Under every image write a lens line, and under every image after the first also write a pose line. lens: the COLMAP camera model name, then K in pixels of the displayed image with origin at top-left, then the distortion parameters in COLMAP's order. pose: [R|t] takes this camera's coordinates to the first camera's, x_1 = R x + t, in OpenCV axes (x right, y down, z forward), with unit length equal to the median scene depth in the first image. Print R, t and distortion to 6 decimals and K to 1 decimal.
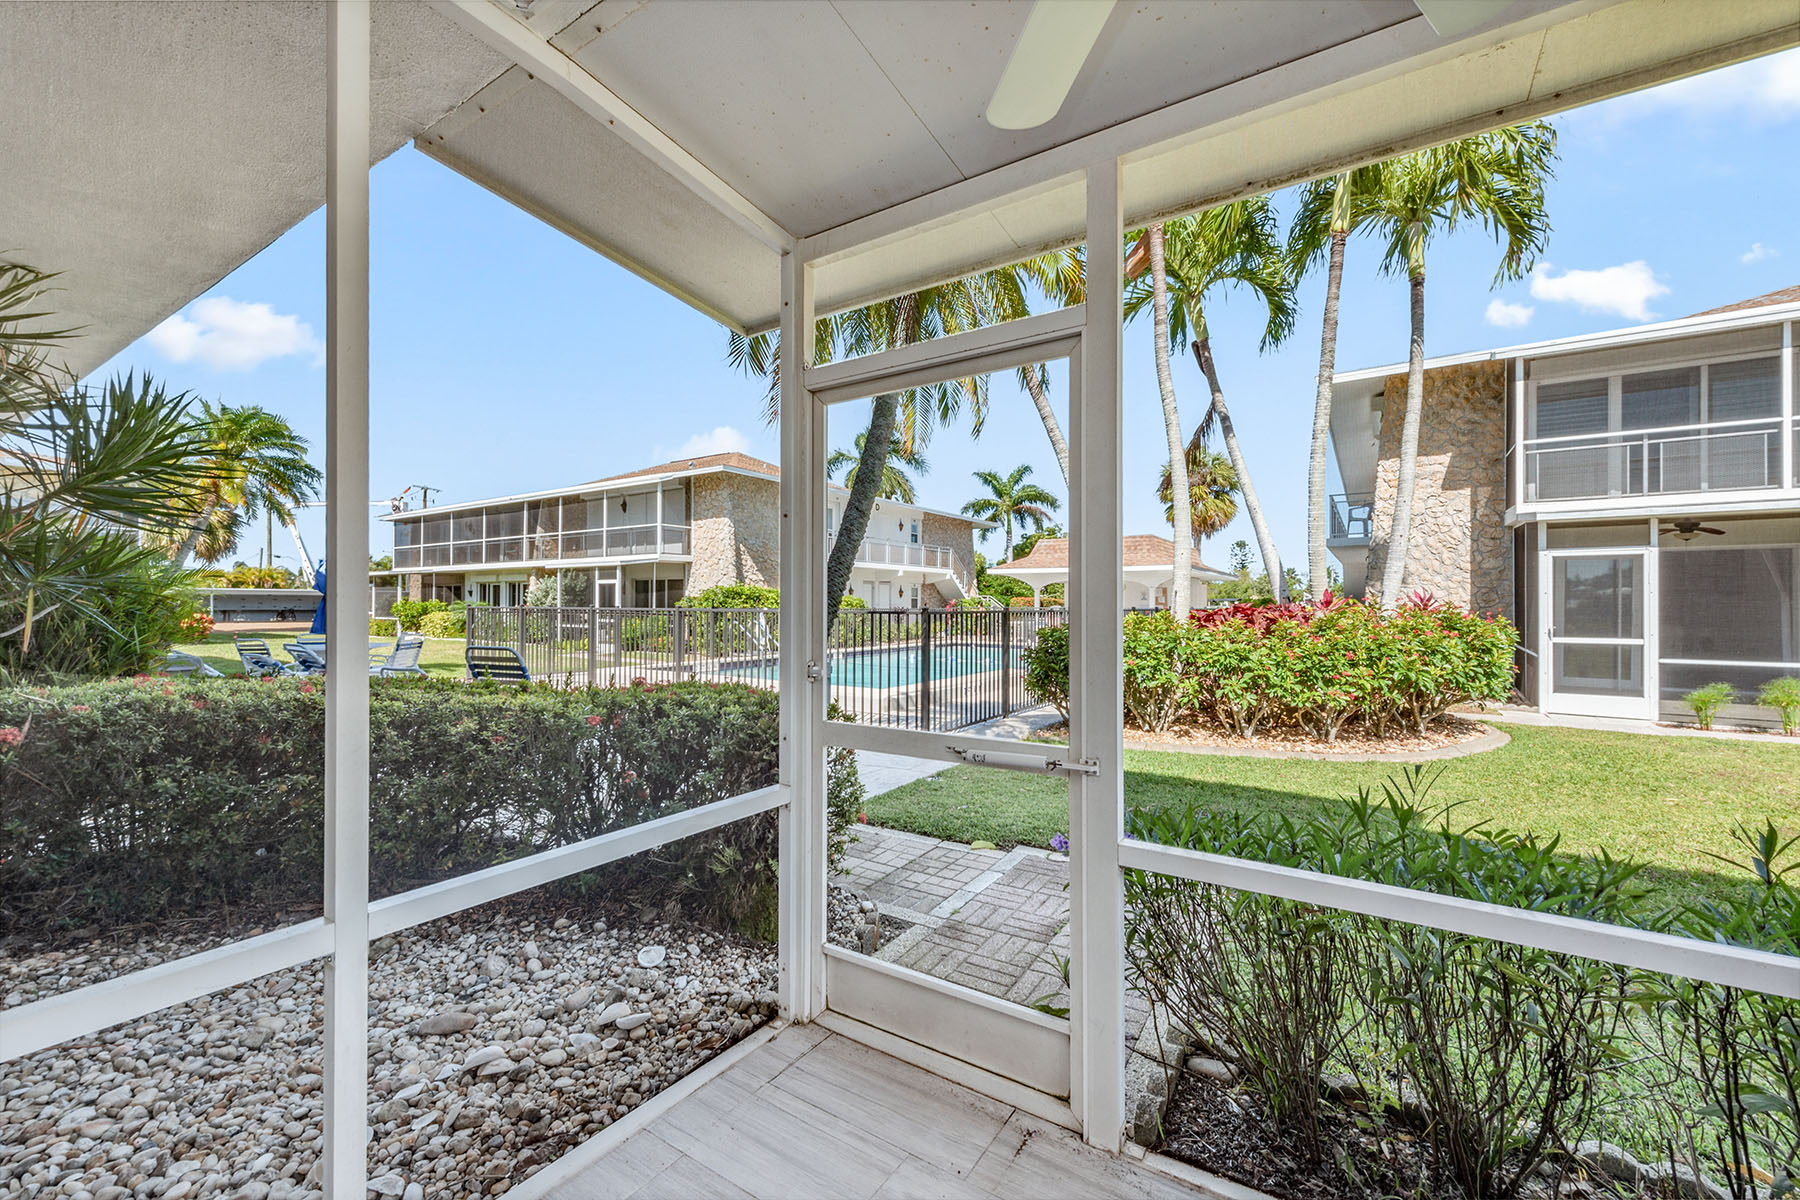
lens RADIAL K [[719.1, 0, 893.3], [0, 719.1, 600.7], [0, 0, 1]] dist [0.011316, -0.005880]
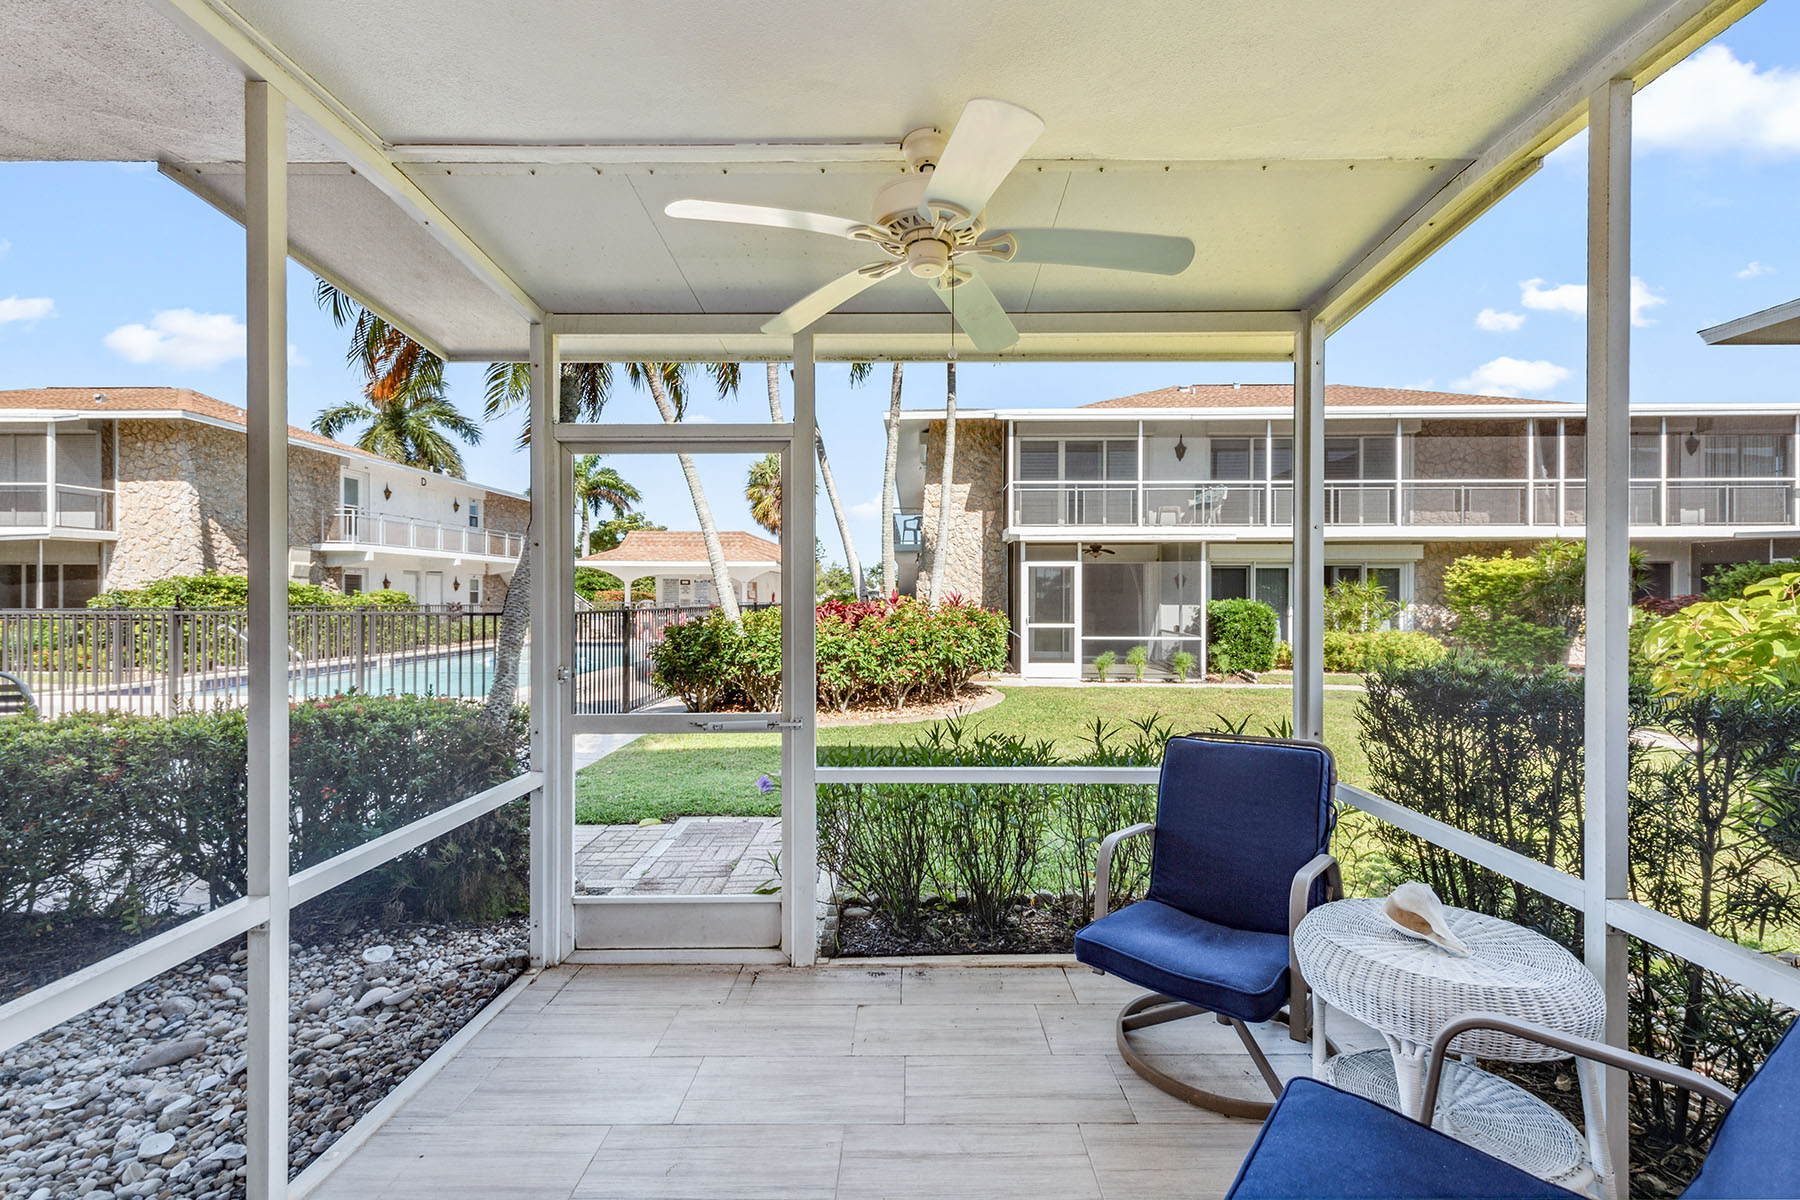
lens RADIAL K [[736.3, 0, 900.0], [0, 736.3, 600.0], [0, 0, 1]] dist [0.000347, -0.000200]
pose [[0.845125, -0.004838, 0.534546, -0.081833], [-0.000102, 0.999958, 0.009212, -0.010693], [-0.534568, -0.007839, 0.845089, -0.096925]]
